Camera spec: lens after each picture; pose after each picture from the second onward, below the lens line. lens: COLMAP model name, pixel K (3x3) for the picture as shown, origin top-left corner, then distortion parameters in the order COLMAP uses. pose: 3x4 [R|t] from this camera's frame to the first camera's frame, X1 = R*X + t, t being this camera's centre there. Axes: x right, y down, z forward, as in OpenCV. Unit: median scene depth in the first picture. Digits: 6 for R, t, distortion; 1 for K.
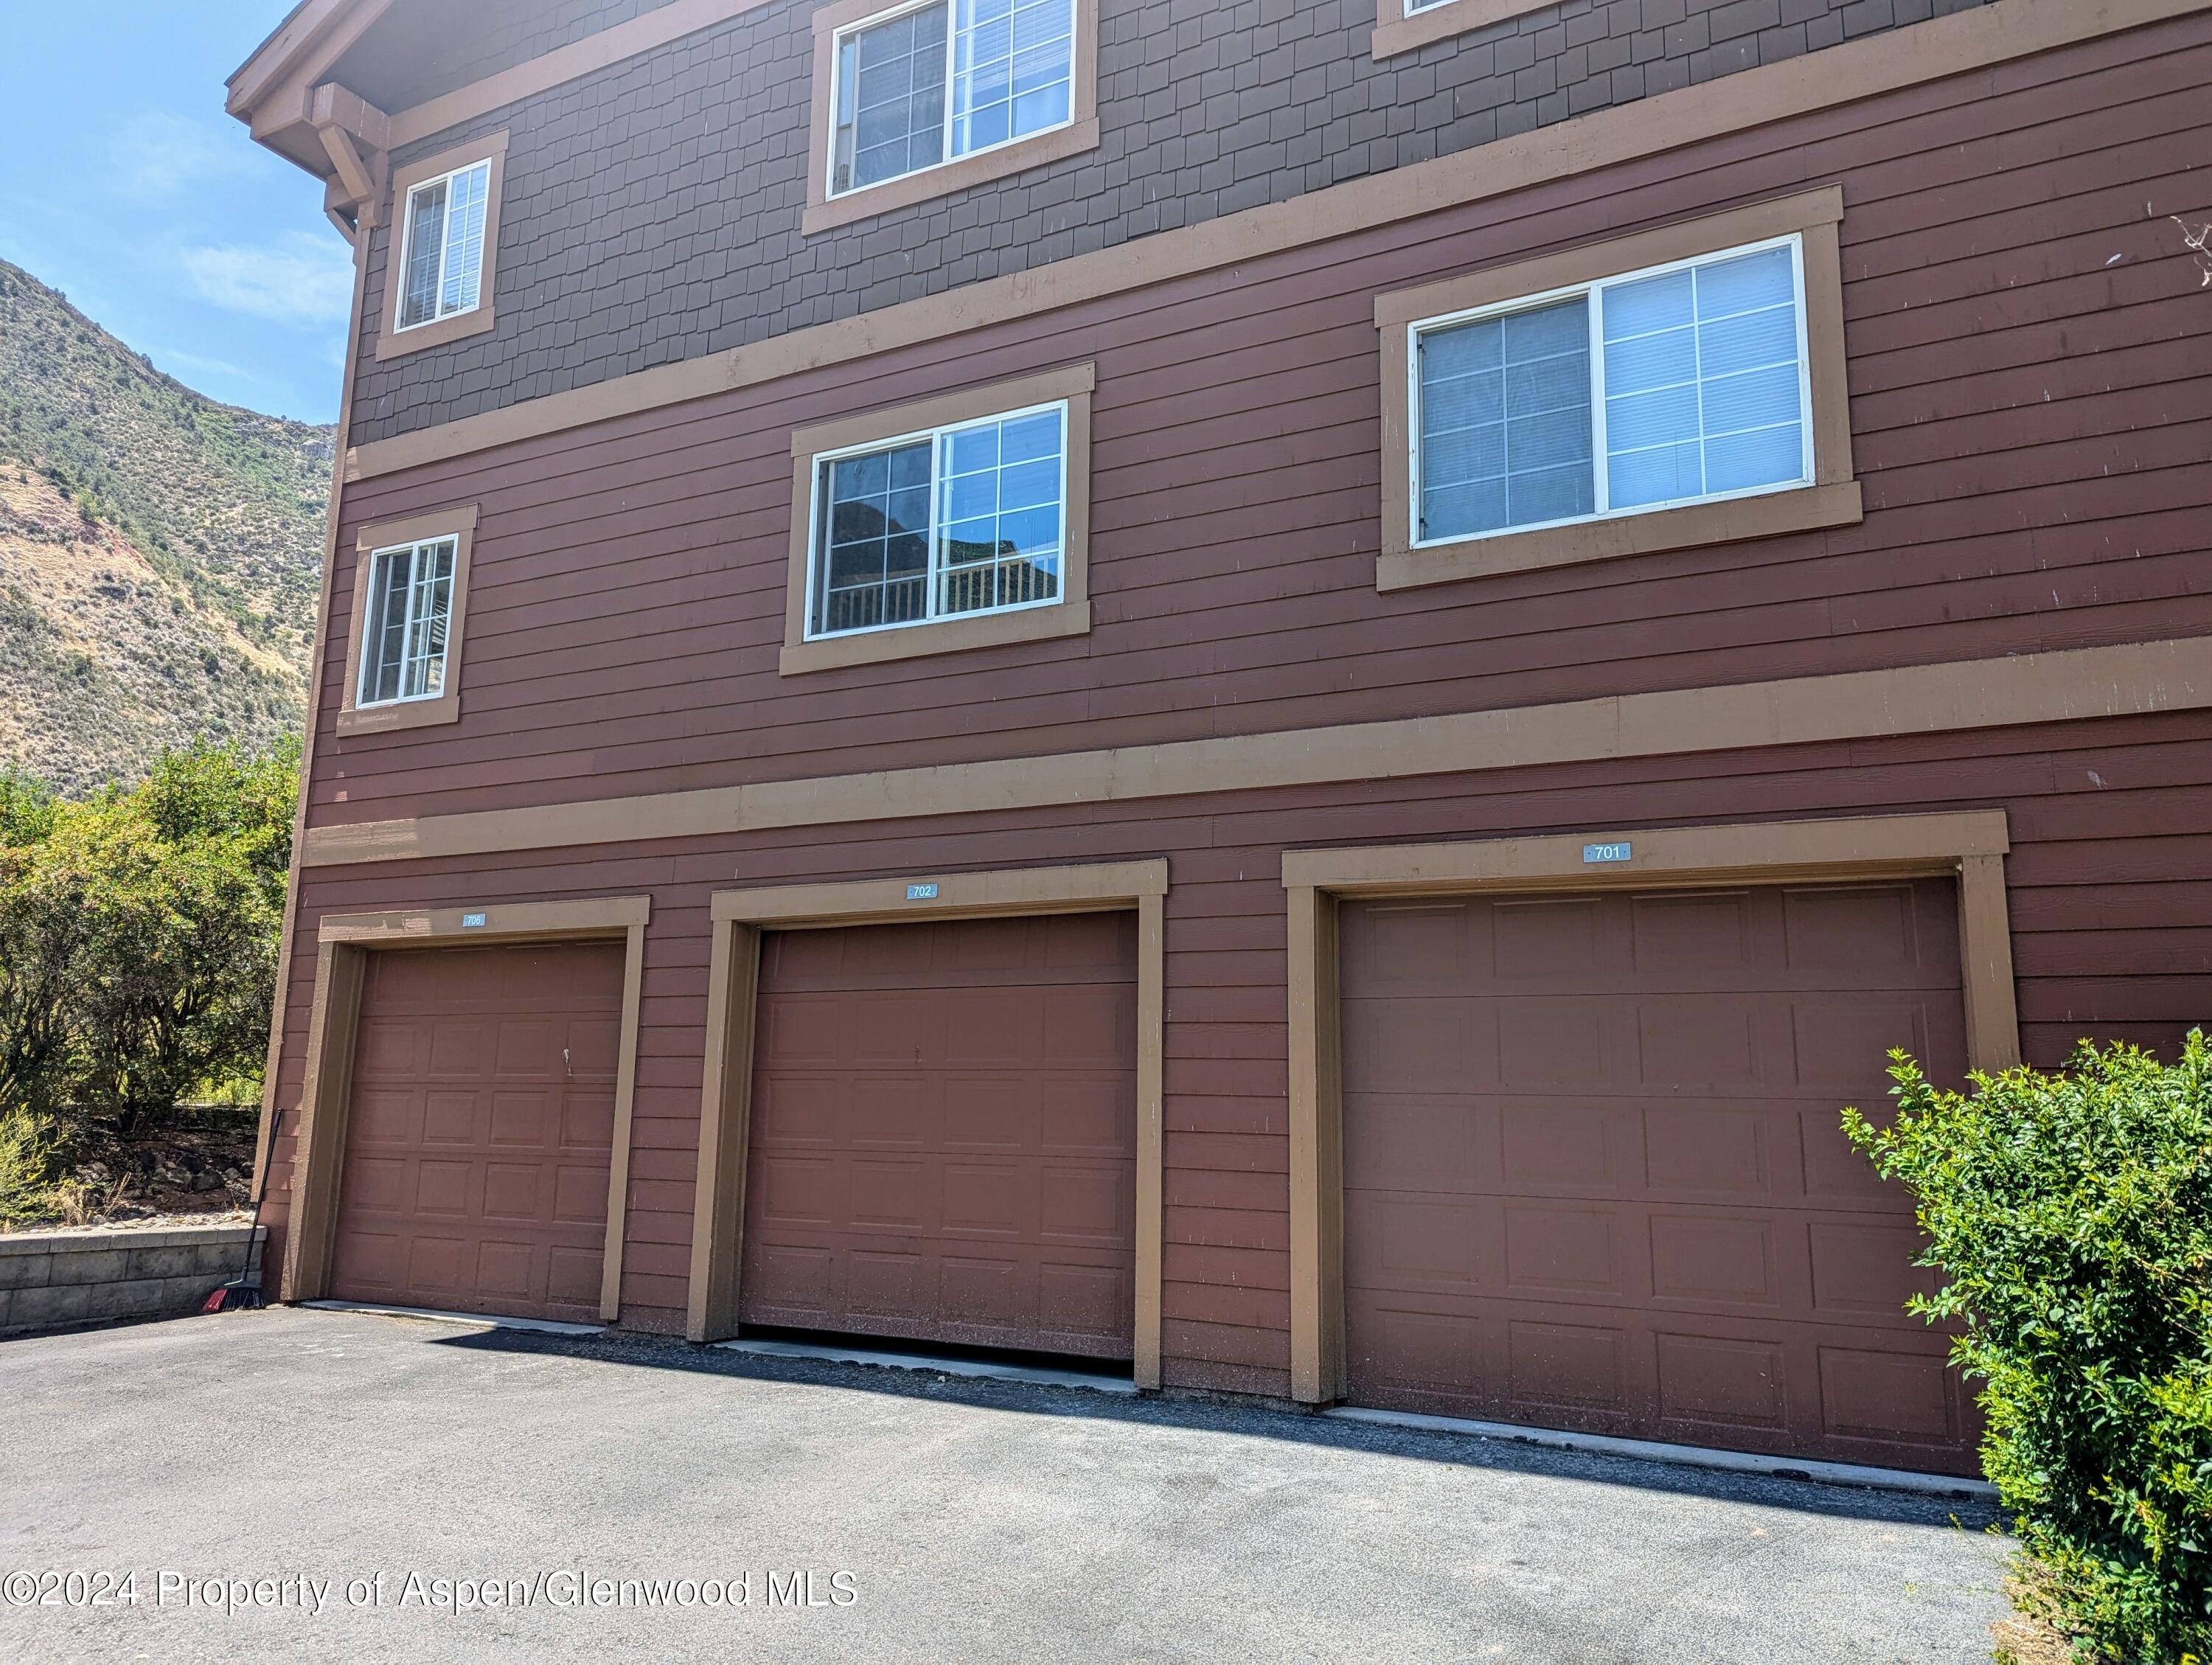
lens RADIAL K [[1582.5, 0, 1106.0], [0, 1582.5, 832.5], [0, 0, 1]] dist [0.023192, -0.005890]
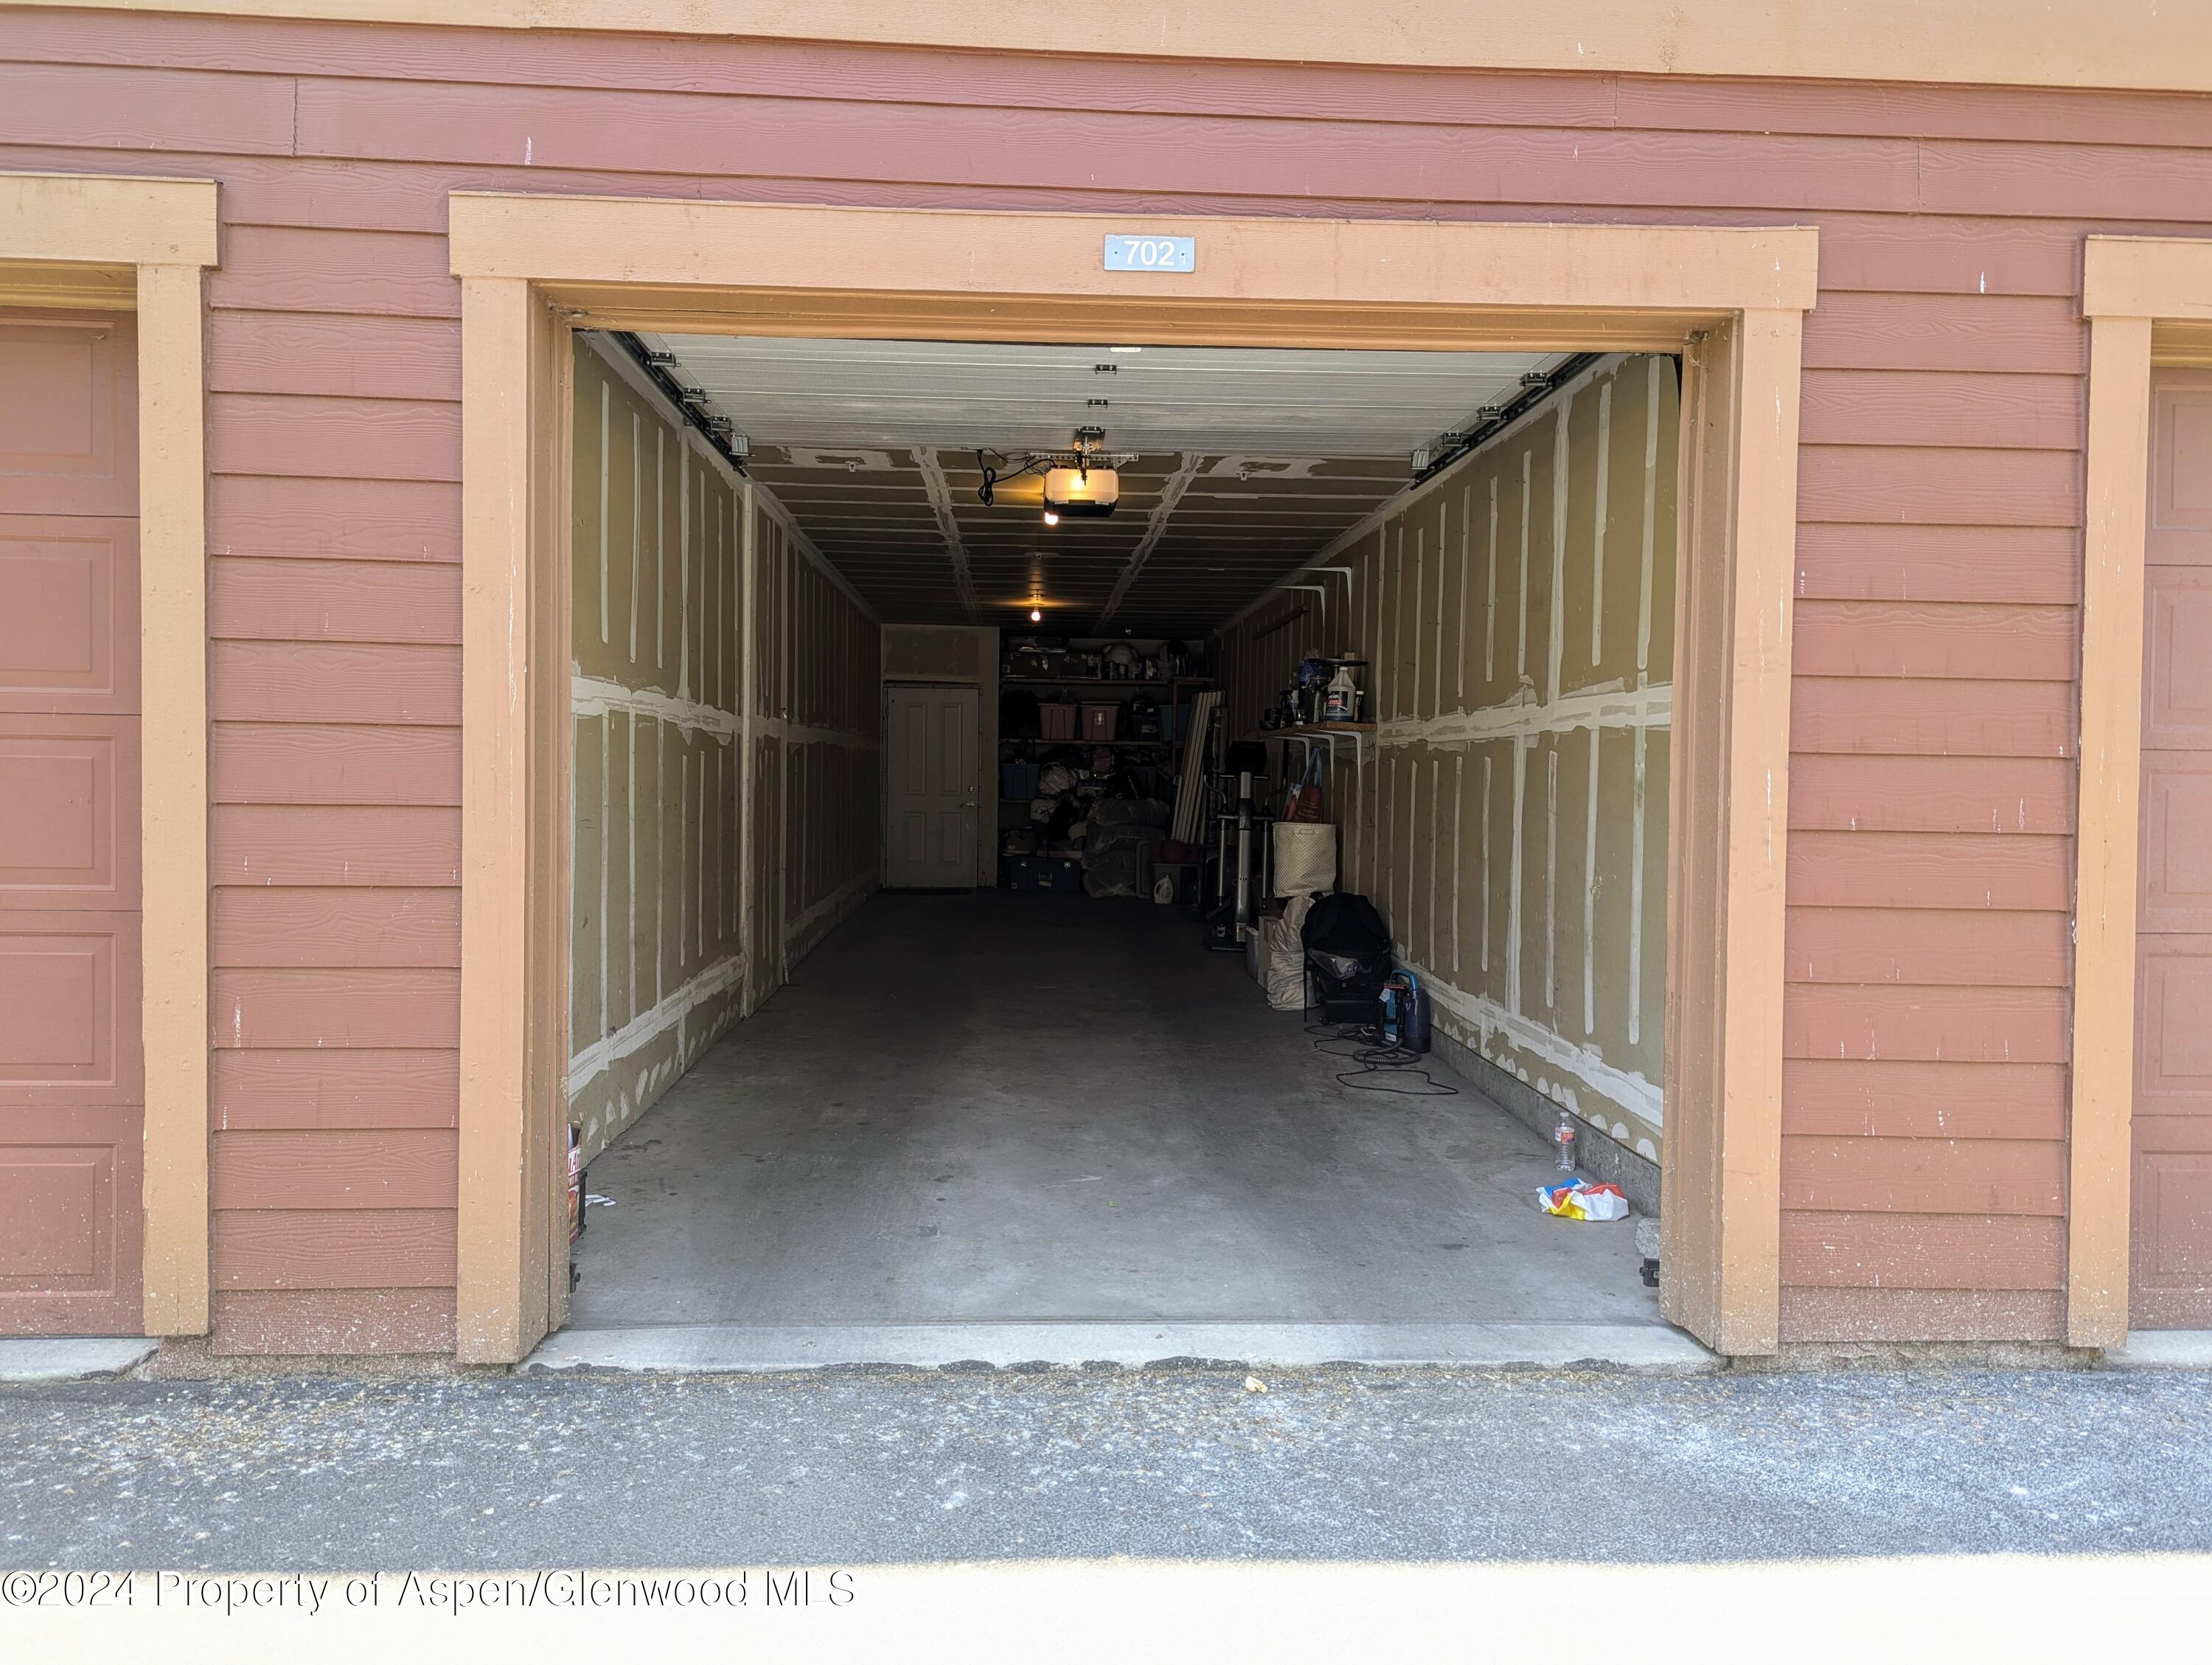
lens RADIAL K [[1582.5, 0, 1106.0], [0, 1582.5, 832.5], [0, 0, 1]] dist [0.023192, -0.005890]
pose [[0.854169, -0.026827, 0.519303, -0.355194], [-0.090532, 0.975744, 0.199318, 0.106246], [-0.512054, -0.217264, 0.831022, 0.668796]]
